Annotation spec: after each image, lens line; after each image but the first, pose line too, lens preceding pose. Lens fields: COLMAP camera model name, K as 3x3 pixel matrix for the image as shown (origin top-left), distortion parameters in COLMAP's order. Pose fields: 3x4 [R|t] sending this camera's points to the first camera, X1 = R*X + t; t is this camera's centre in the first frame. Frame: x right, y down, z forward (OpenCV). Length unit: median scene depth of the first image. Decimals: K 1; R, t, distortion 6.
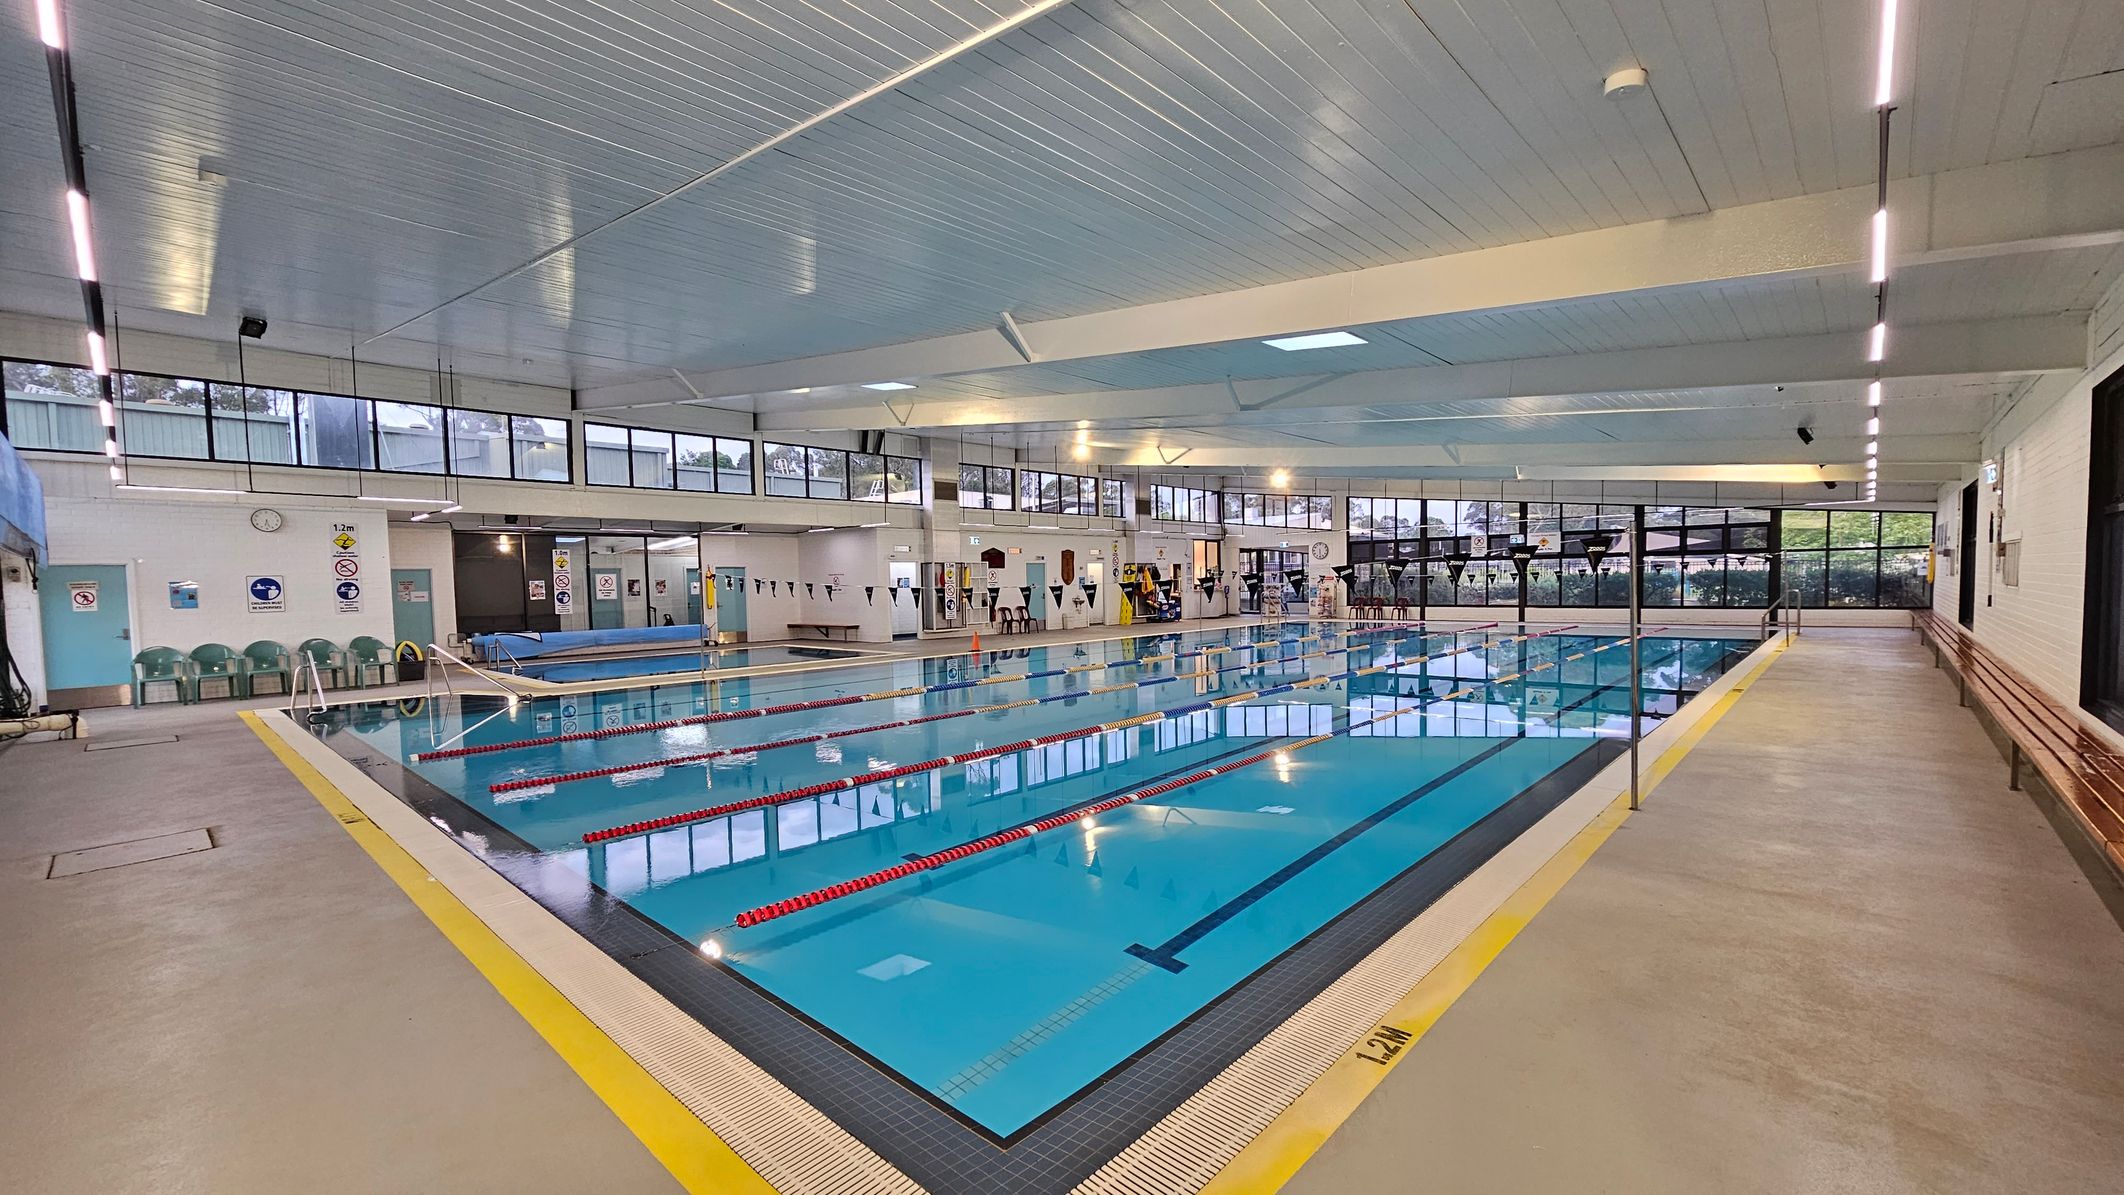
lens RADIAL K [[869.1, 0, 1061.9], [0, 869.1, 625.6], [0, 0, 1]] dist [-0.002891, -0.000808]
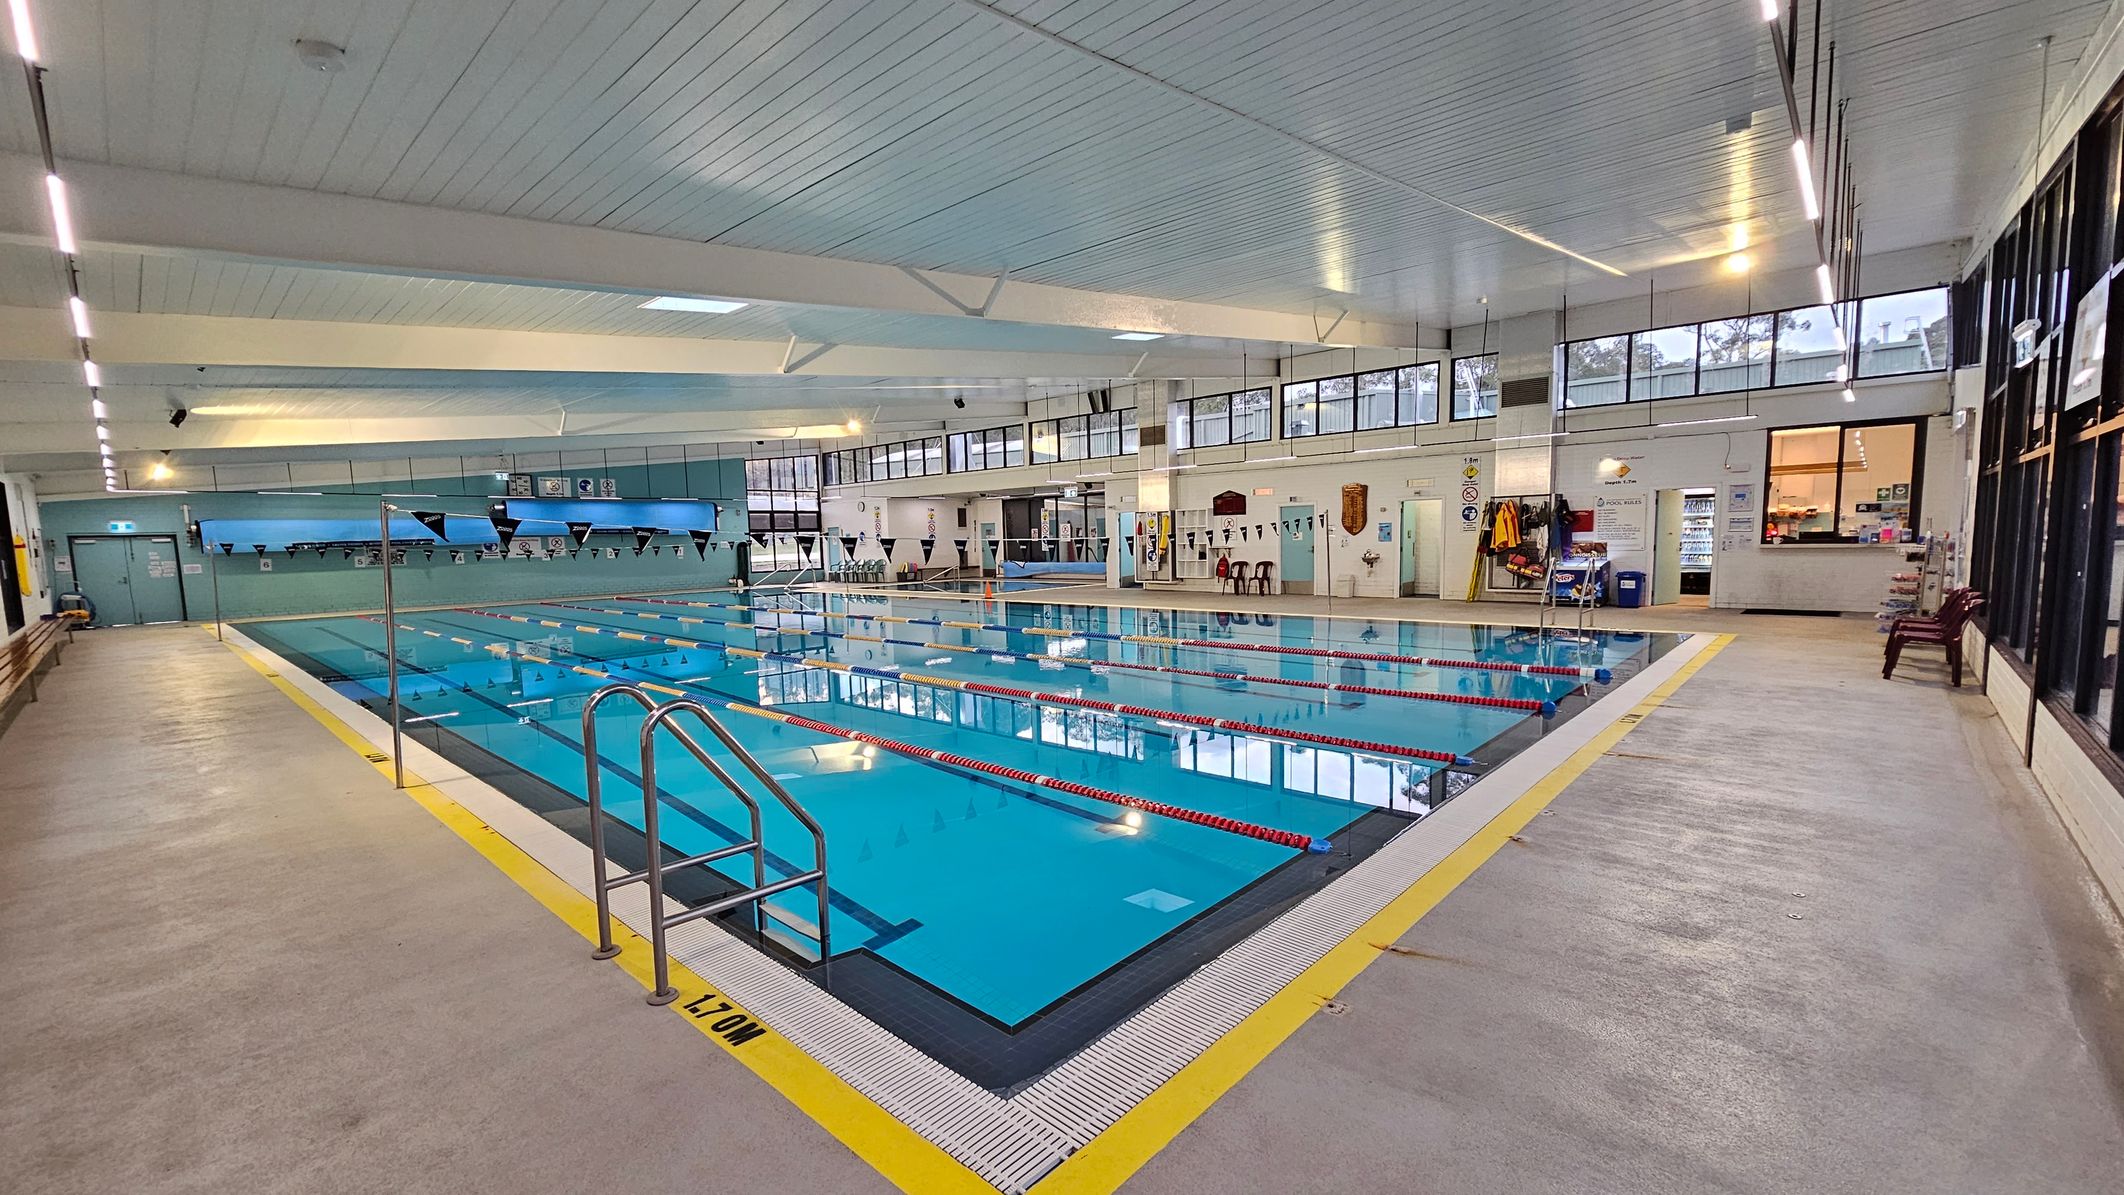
lens RADIAL K [[869.1, 0, 1061.9], [0, 869.1, 625.6], [0, 0, 1]] dist [-0.002891, -0.000808]
pose [[0.013982, 0.122353, -0.992388, 0.762883], [-0.033073, 0.991999, 0.121839, -0.055933], [0.999355, 0.031118, 0.017916, 0.805299]]
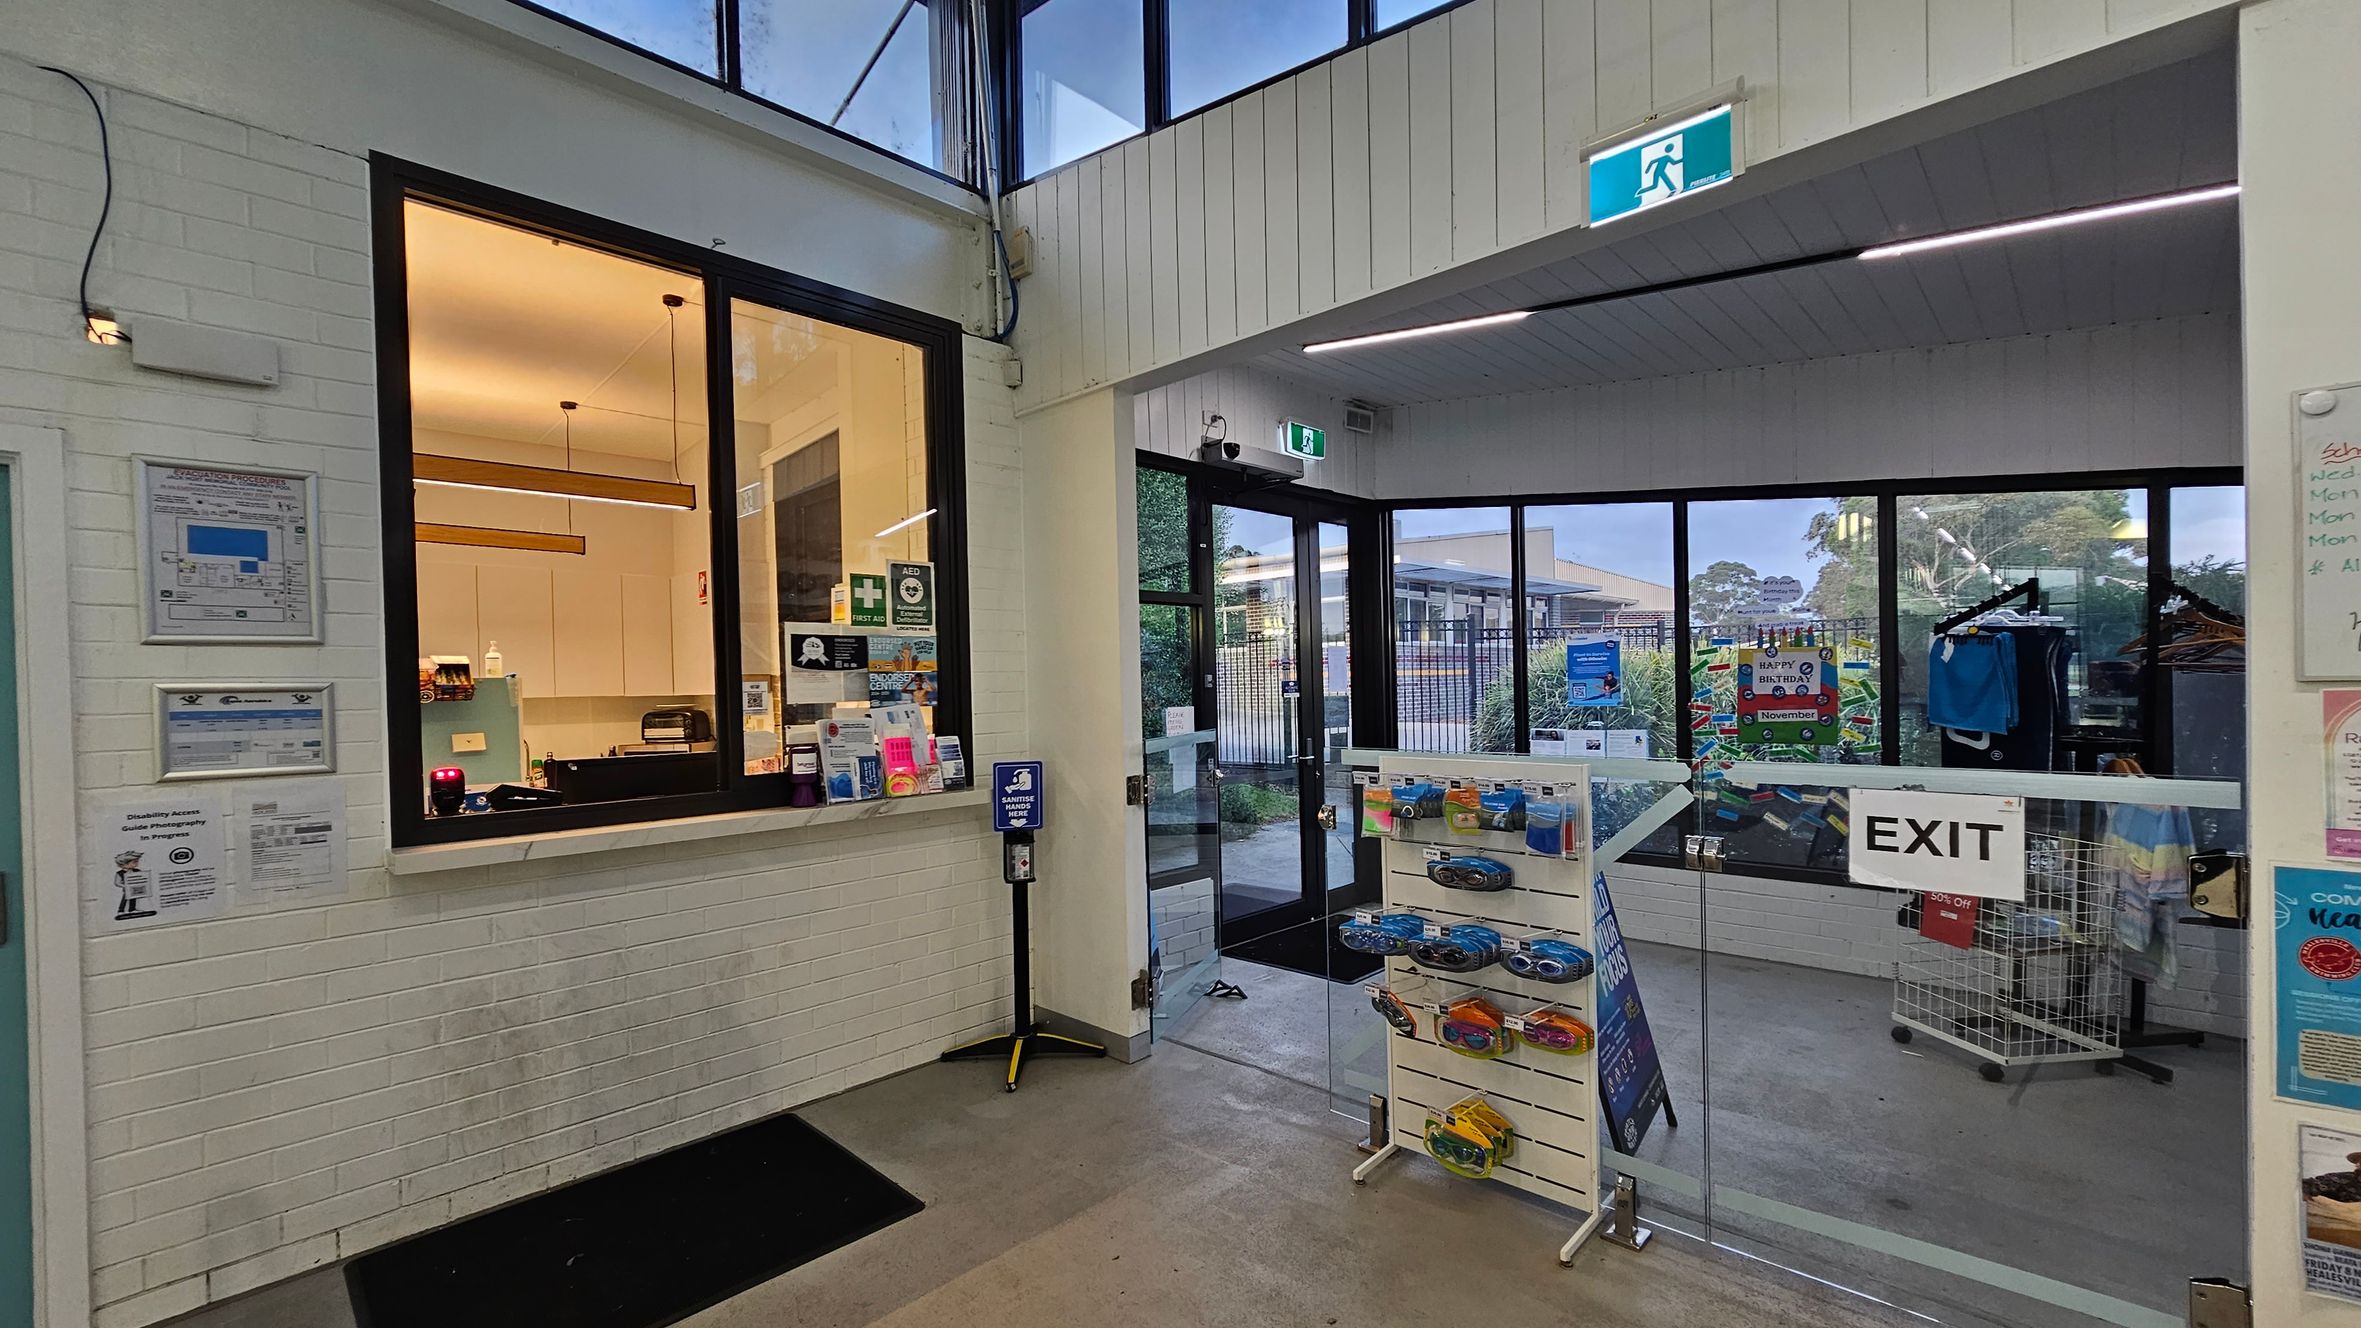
lens RADIAL K [[966.1, 0, 1180.4], [0, 966.1, 695.2], [0, 0, 1]] dist [-0.002891, -0.000808]
pose [[0.999971, 0.000754, -0.007621, 0.277250], [-0.001084, 0.999058, -0.043380, -0.066999], [0.007581, 0.043387, 0.999030, 1.173034]]
